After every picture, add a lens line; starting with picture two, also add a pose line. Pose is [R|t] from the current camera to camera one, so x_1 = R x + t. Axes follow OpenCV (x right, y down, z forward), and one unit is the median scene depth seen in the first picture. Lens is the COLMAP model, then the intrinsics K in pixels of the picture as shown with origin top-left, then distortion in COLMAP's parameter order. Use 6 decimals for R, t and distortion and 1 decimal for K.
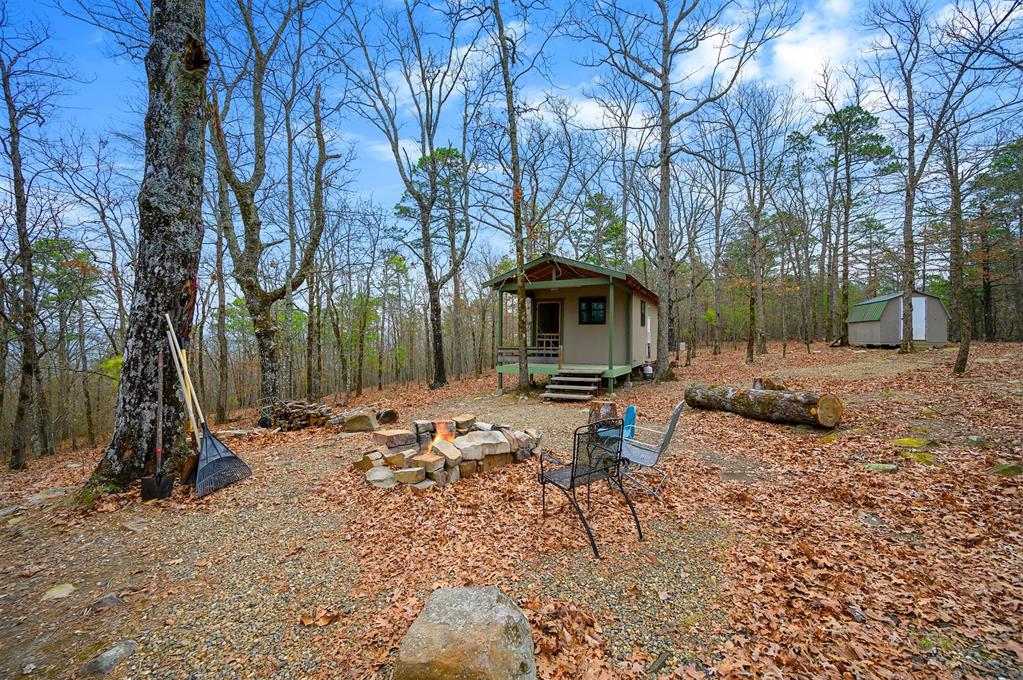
lens RADIAL K [[398.0, 0, 514.0], [0, 398.0, 345.2], [0, 0, 1]] dist [-0.002175, -0.000477]
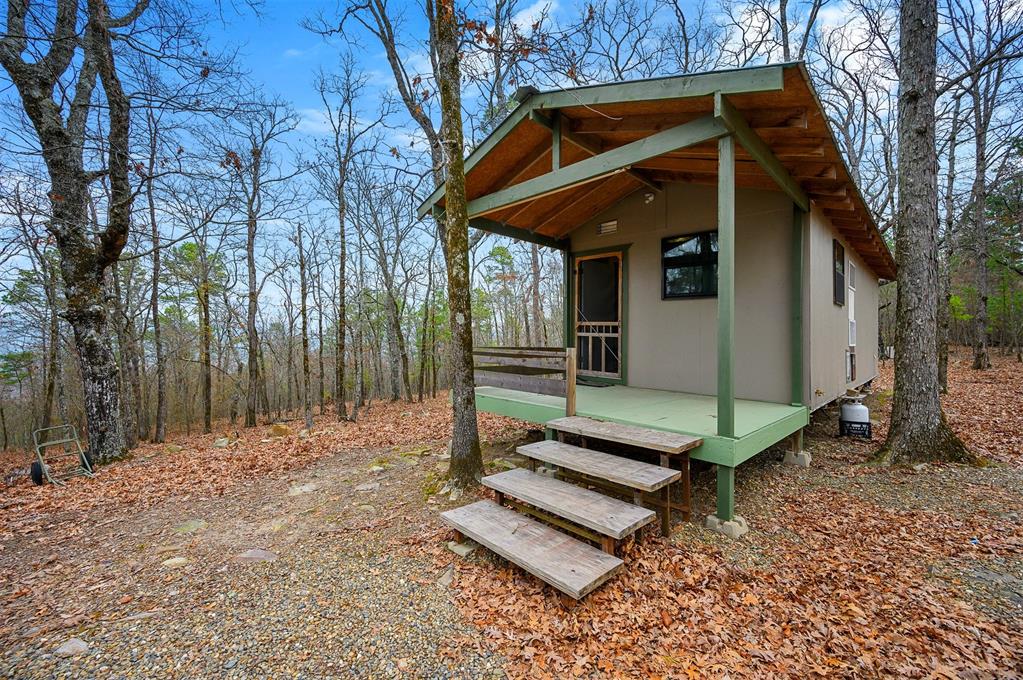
lens RADIAL K [[398.0, 0, 505.4], [0, 398.0, 327.4], [0, 0, 1]] dist [-0.002175, -0.000477]
pose [[0.937765, 0.005430, -0.347227, 0.174837], [-0.019458, 0.999129, -0.036926, -0.003557], [0.346724, 0.041384, 0.937054, 0.607603]]
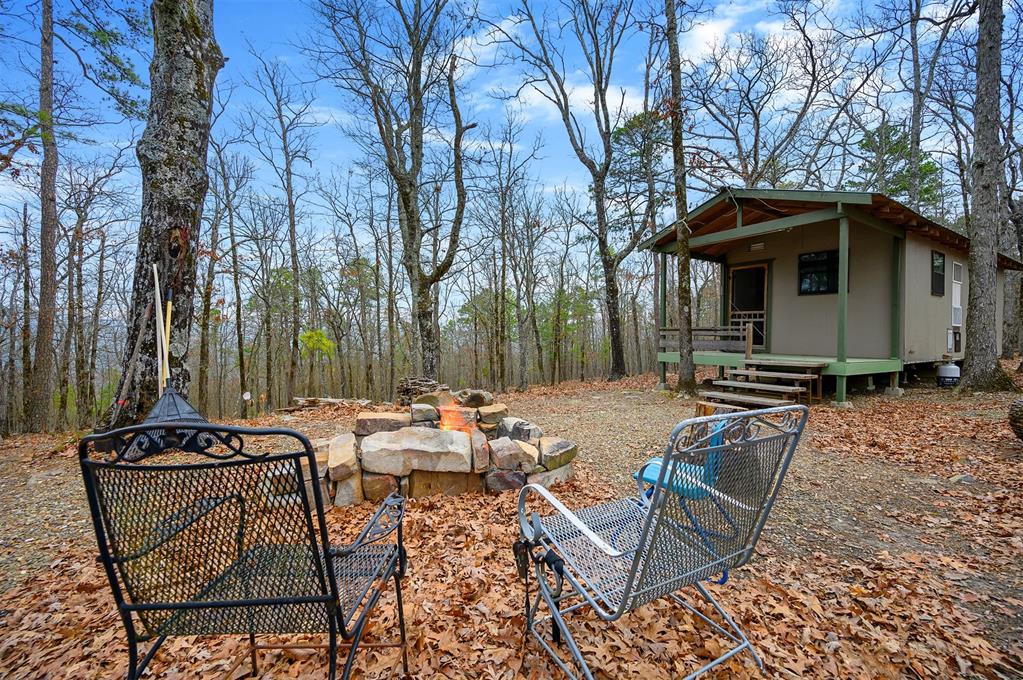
lens RADIAL K [[398.0, 0, 512.2], [0, 398.0, 340.5], [0, 0, 1]] dist [-0.002175, -0.000477]
pose [[0.847681, 0.013445, -0.530336, 0.126515], [-0.013379, 0.999903, 0.003965, 0.030174], [0.530337, 0.003735, 0.847778, 0.209313]]
